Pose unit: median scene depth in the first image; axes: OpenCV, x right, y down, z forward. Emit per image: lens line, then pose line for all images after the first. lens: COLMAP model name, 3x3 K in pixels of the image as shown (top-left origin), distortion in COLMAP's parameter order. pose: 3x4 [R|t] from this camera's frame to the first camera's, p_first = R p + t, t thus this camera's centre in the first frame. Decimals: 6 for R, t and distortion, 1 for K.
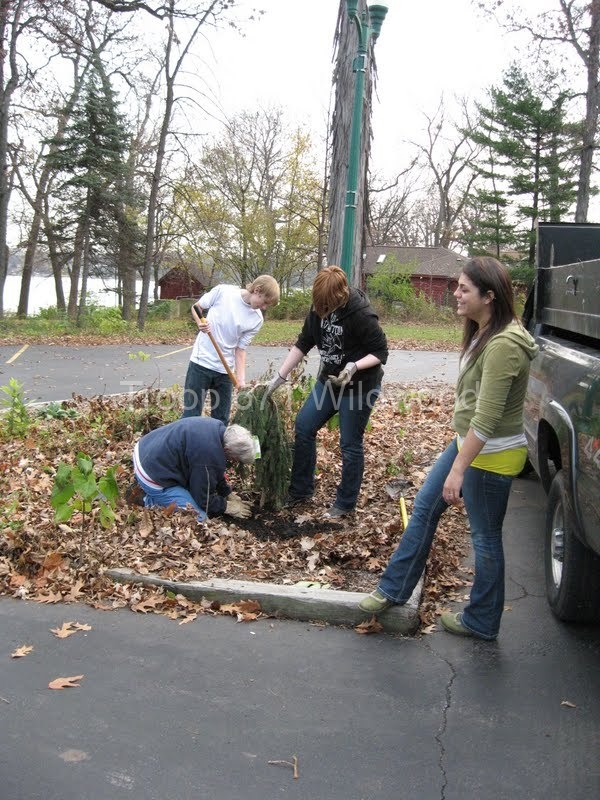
lens RADIAL K [[830.3, 0, 307.4], [0, 830.3, 399.2], [0, 0, 1]] dist [-0.137848, 0.061306]
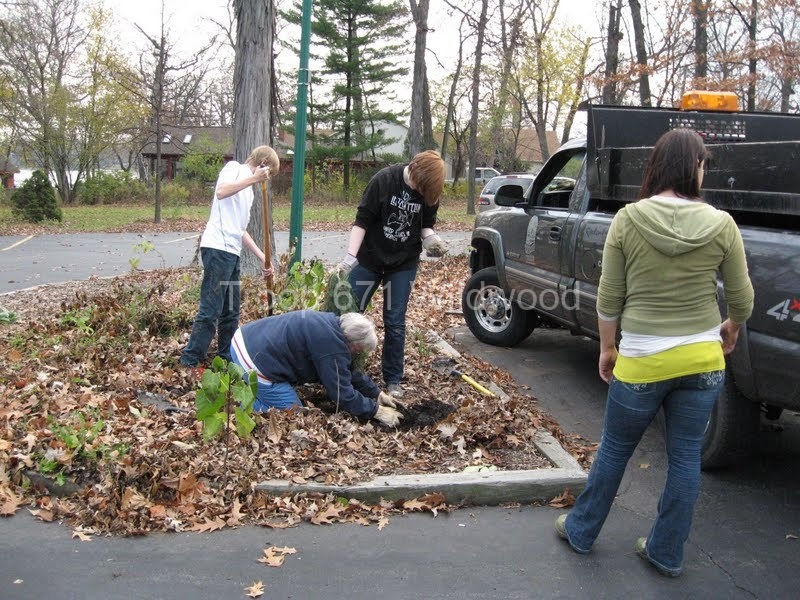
lens RADIAL K [[830.3, 0, 397.7], [0, 830.3, 295.8], [0, 0, 1]] dist [-0.137848, 0.061306]
pose [[0.935474, -0.061862, 0.347939, -0.370321], [0.054692, 0.998040, 0.030402, -0.015749], [-0.349138, -0.009411, 0.937024, 0.096596]]
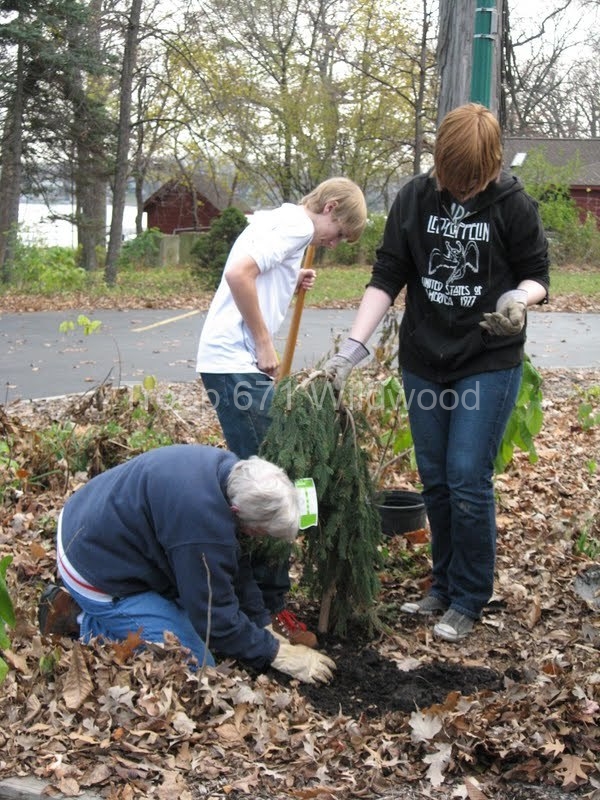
lens RADIAL K [[1377.6, 0, 300.0], [0, 1377.6, 400.0], [0, 0, 1]] dist [-0.120640, -0.103609]
pose [[0.997581, -0.010714, -0.068687, -0.014578], [0.010743, 0.999942, 0.000060, -0.005544], [0.068682, -0.000798, 0.997638, 0.230935]]
